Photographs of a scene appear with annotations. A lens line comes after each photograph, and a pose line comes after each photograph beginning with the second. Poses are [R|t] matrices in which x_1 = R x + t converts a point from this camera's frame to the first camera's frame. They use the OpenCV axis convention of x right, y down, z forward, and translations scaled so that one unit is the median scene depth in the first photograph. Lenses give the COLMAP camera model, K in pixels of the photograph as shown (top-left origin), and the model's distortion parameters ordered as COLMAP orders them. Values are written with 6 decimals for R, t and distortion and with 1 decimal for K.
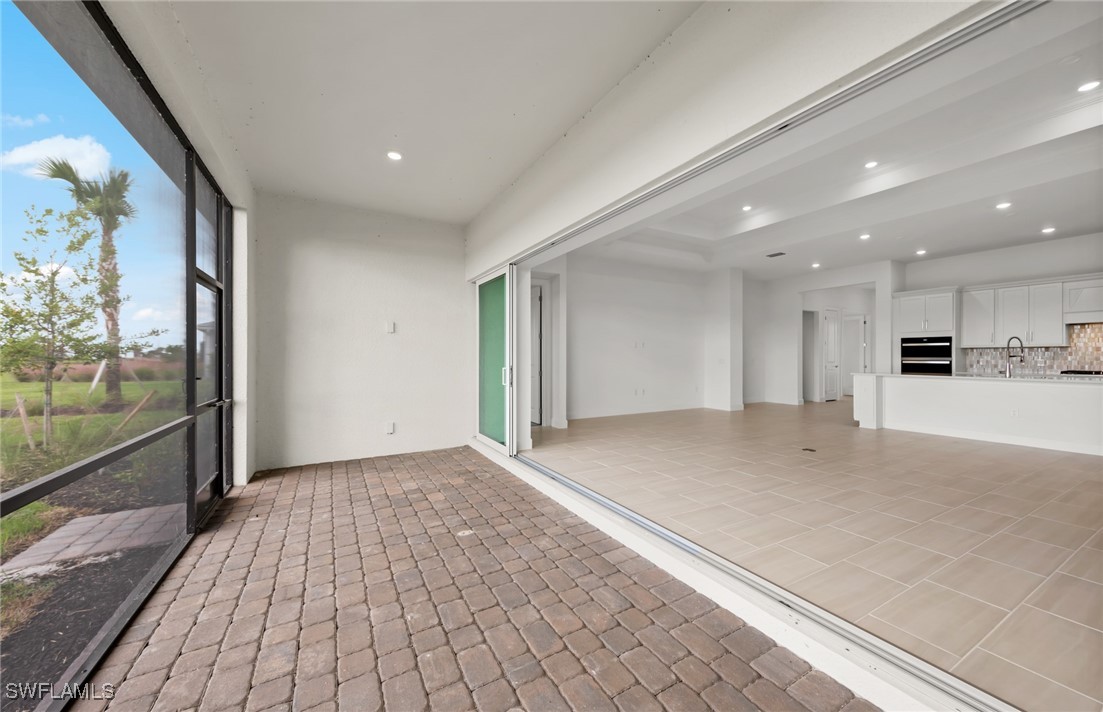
lens RADIAL K [[398.3, 0, 550.7], [0, 398.3, 356.5], [0, 0, 1]] dist [0.009333, -0.000780]
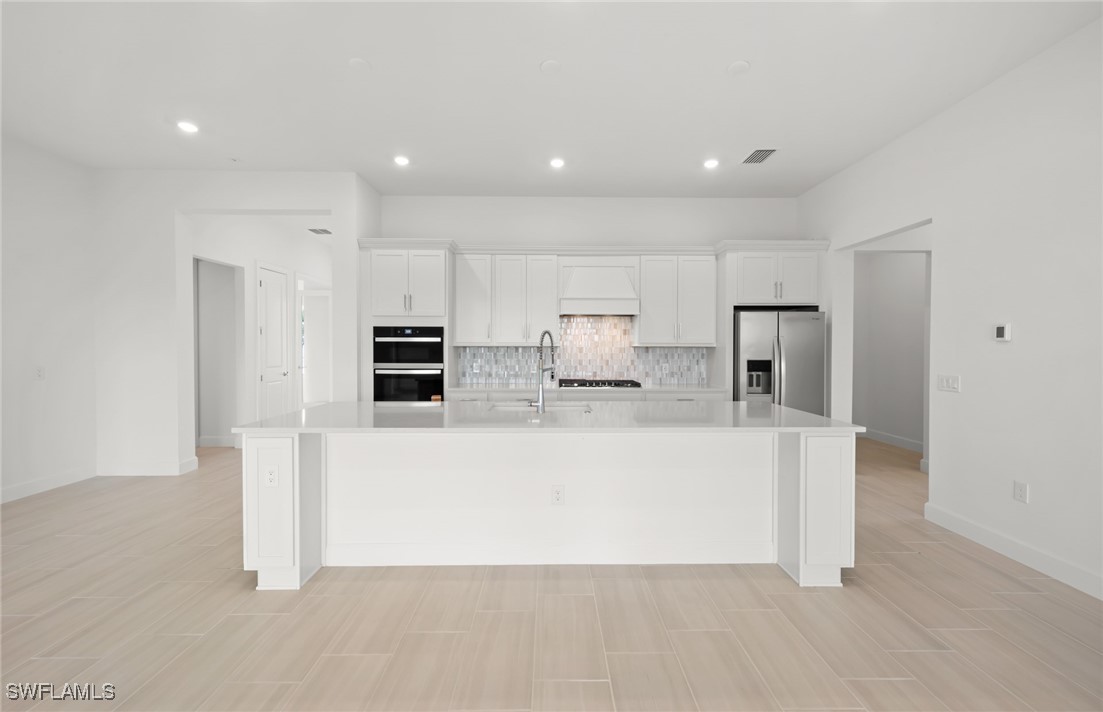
lens RADIAL K [[425.6, 0, 551.1], [0, 425.6, 349.5], [0, 0, 1]] dist [0.011106, 0.000220]
pose [[0.474270, -0.008639, 0.880337, 0.530863], [-0.002008, 0.999939, 0.010894, -0.024073], [-0.880377, -0.006934, 0.474224, 0.571628]]
